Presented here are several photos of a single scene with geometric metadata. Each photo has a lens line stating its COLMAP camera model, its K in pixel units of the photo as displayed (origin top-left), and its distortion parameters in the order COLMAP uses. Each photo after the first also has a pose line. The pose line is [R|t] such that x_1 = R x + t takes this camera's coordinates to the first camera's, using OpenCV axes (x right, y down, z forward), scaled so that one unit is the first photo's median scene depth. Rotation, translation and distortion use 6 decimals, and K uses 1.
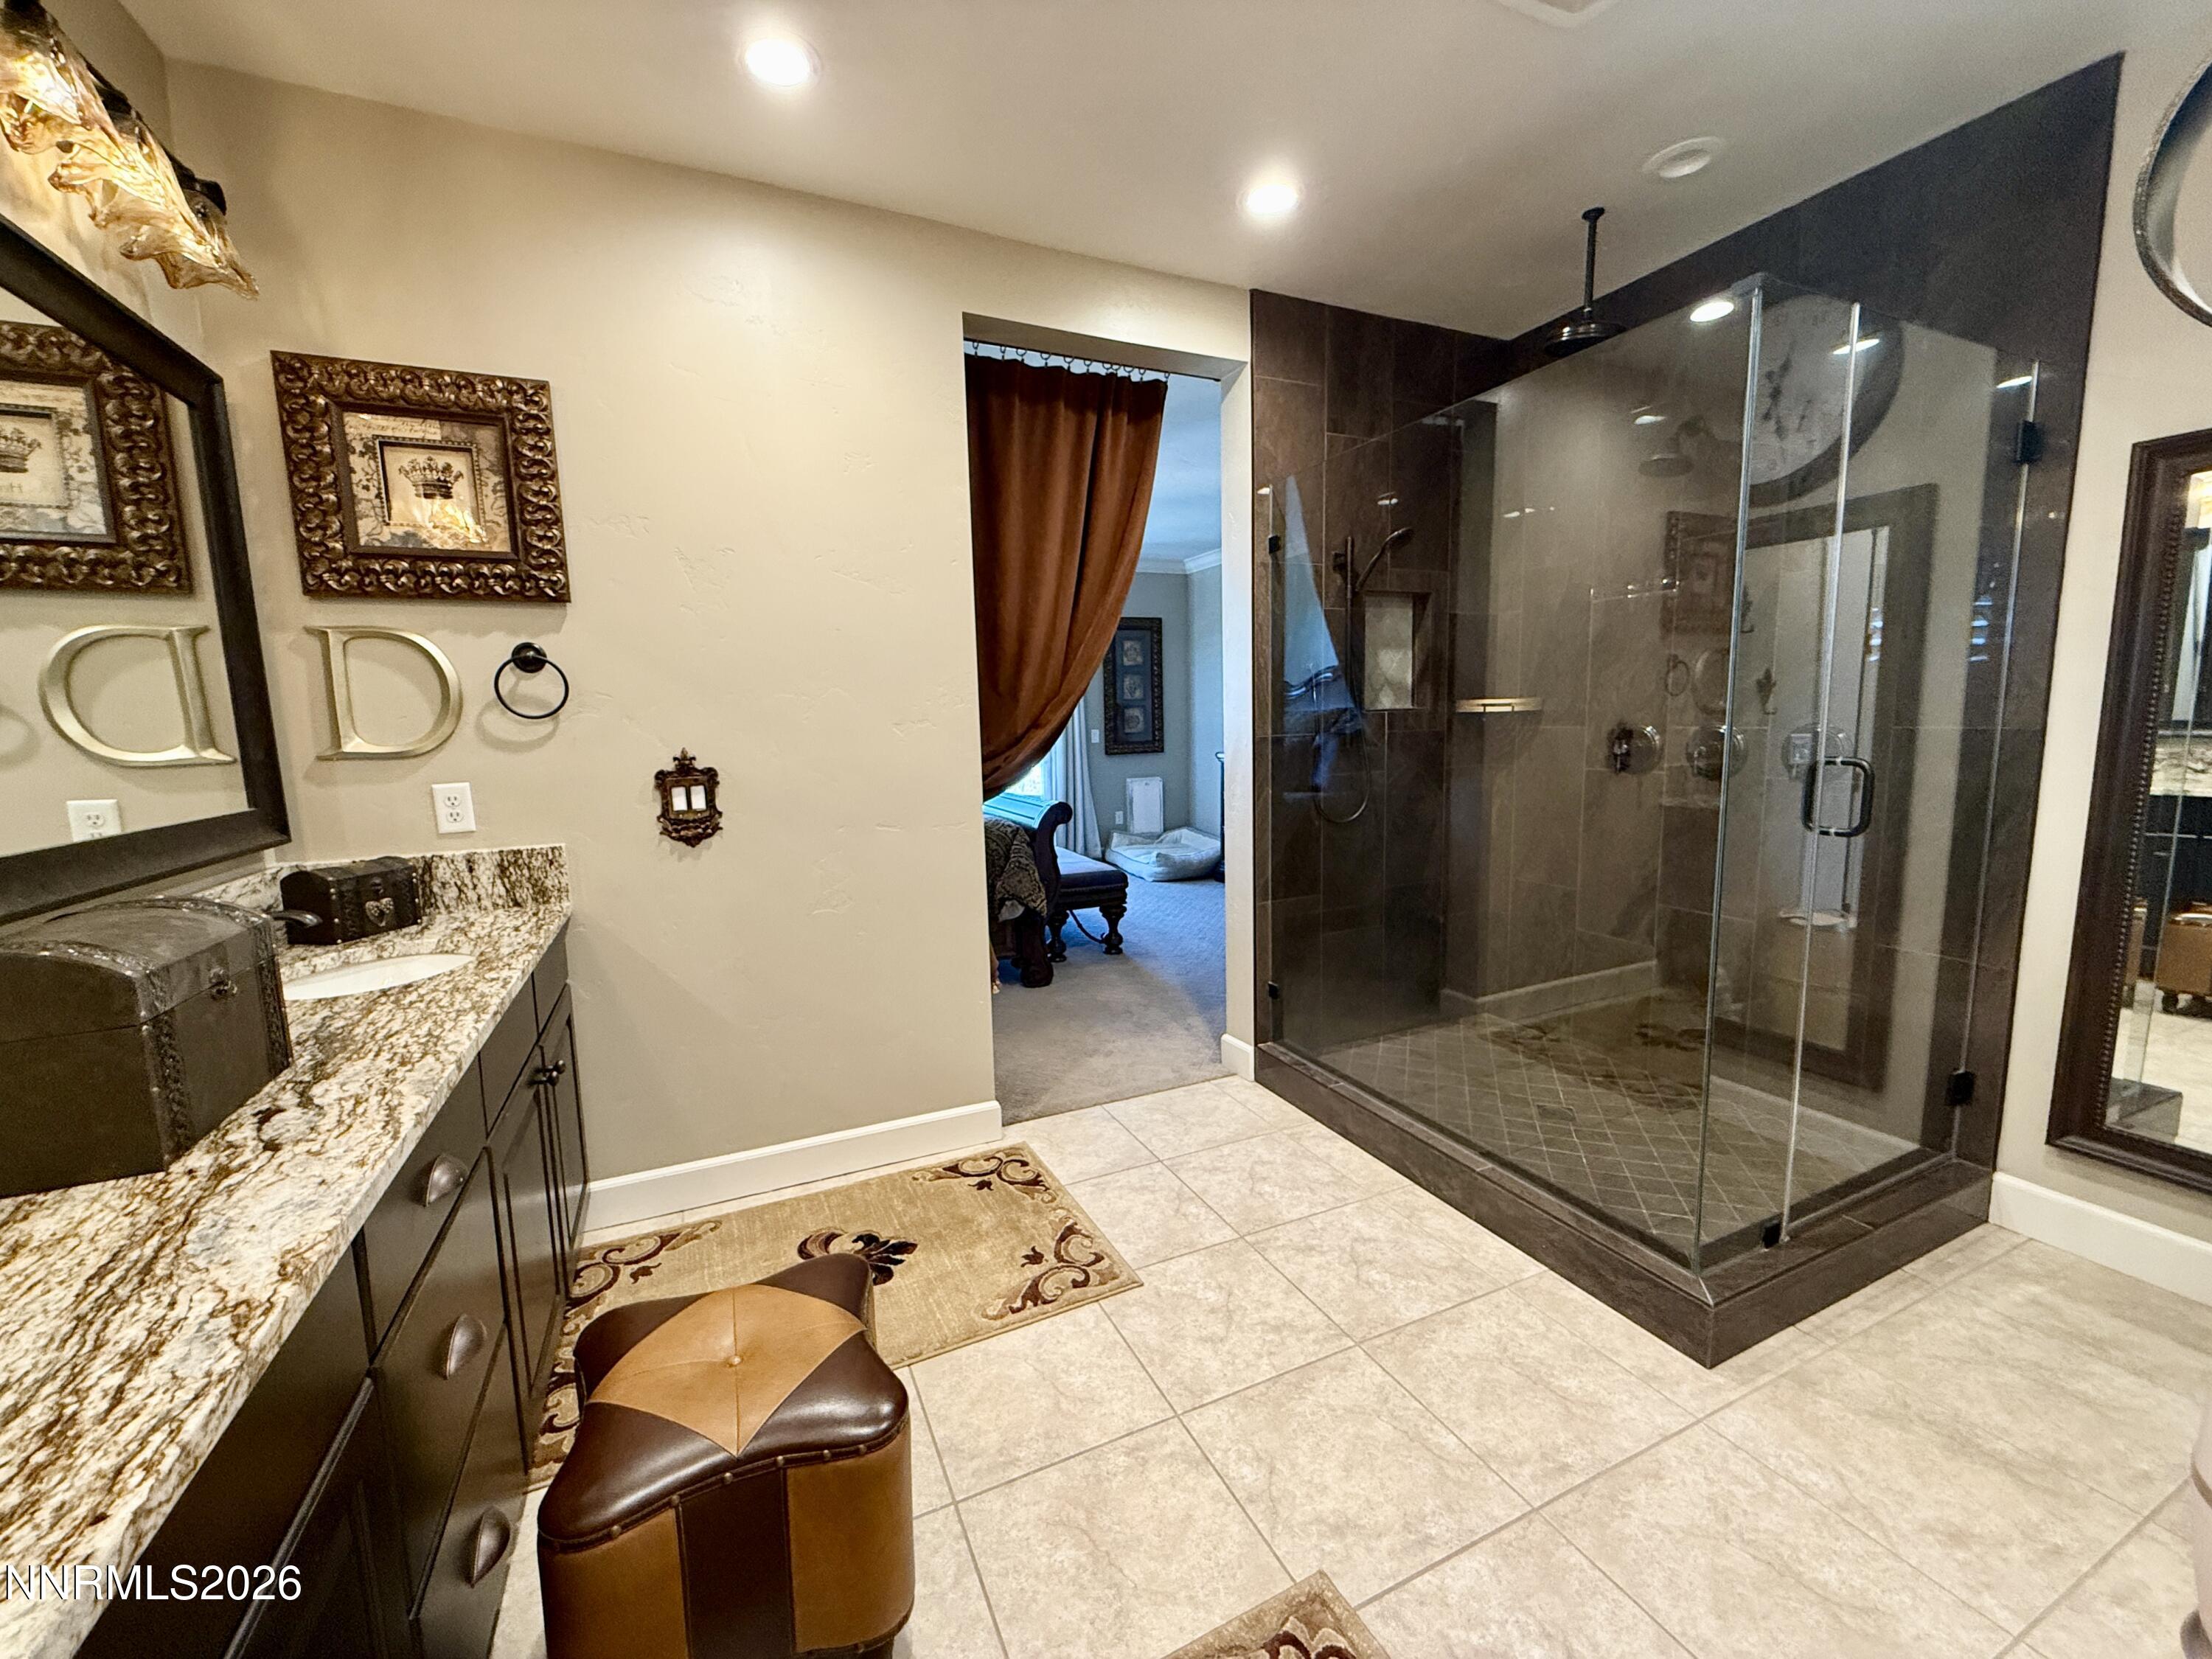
lens RADIAL K [[881.8, 0, 1101.1], [0, 881.8, 827.5], [0, 0, 1]] dist [0.001505, -0.000678]
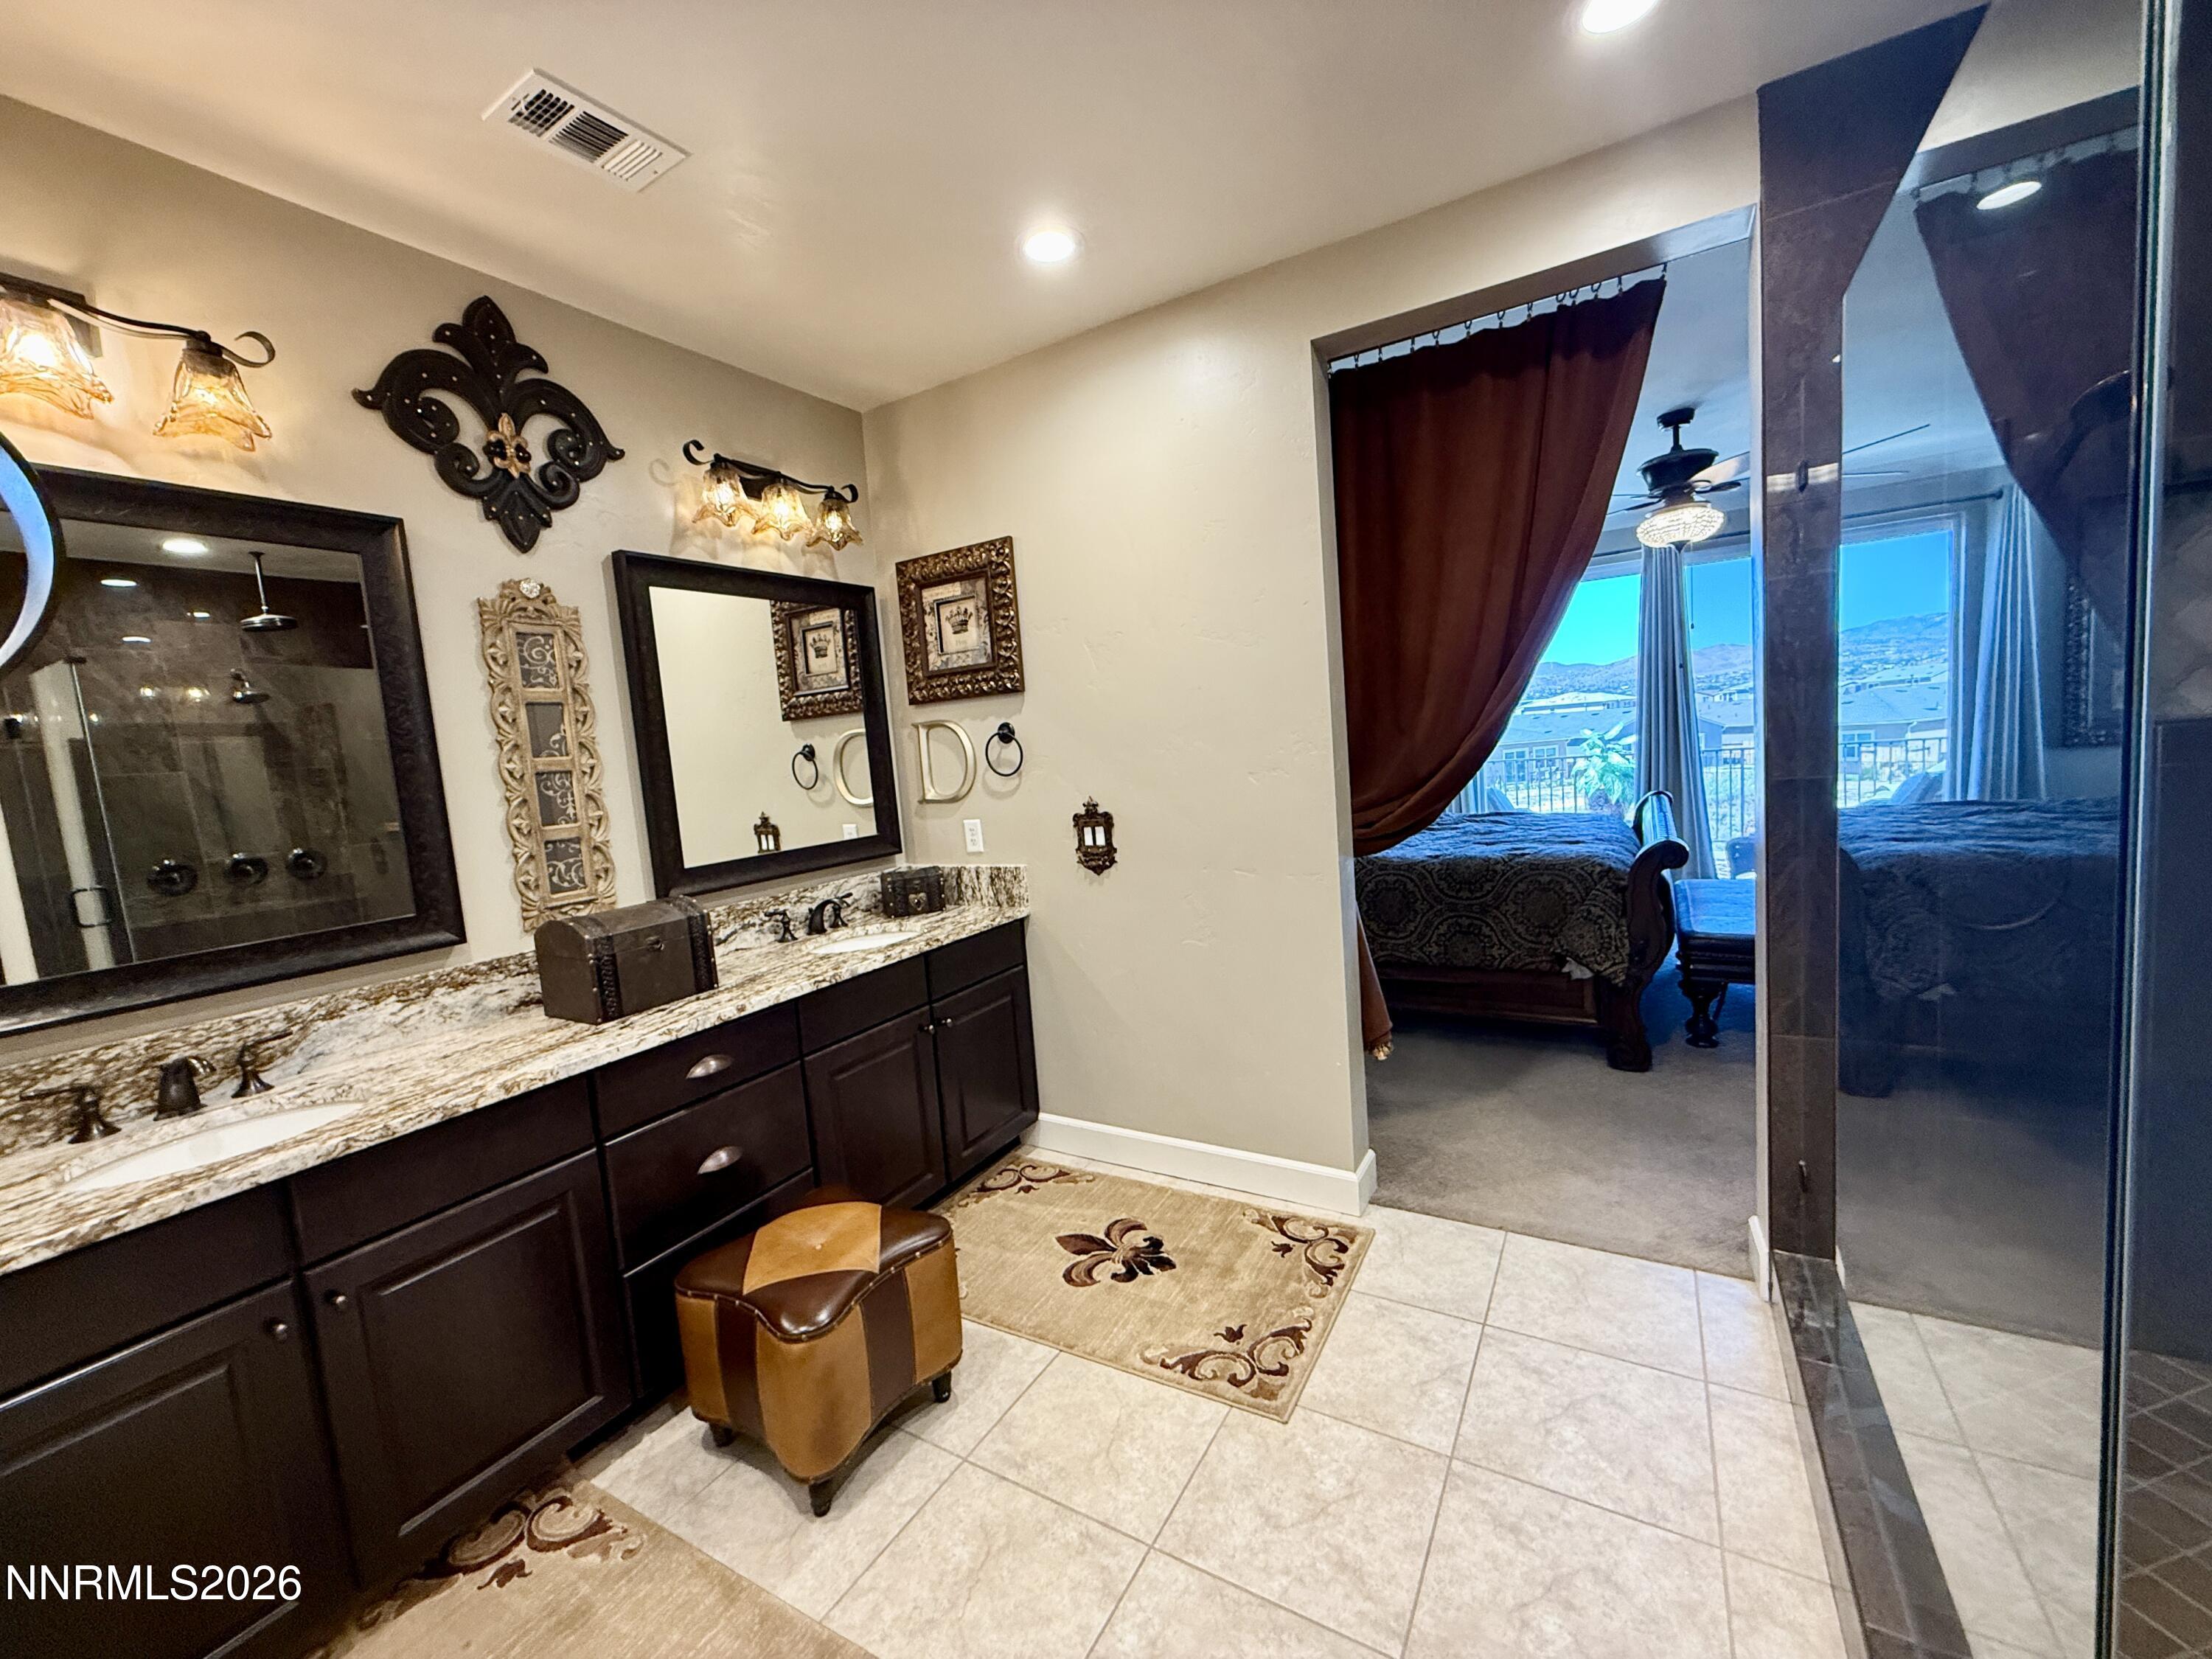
lens RADIAL K [[881.8, 0, 1098.6], [0, 881.8, 828.6], [0, 0, 1]] dist [0.001505, -0.000678]
pose [[0.563988, 0.059232, -0.823656, 0.616447], [-0.038955, 0.998222, 0.045112, -0.109513], [0.824863, 0.006643, 0.565293, 0.325562]]
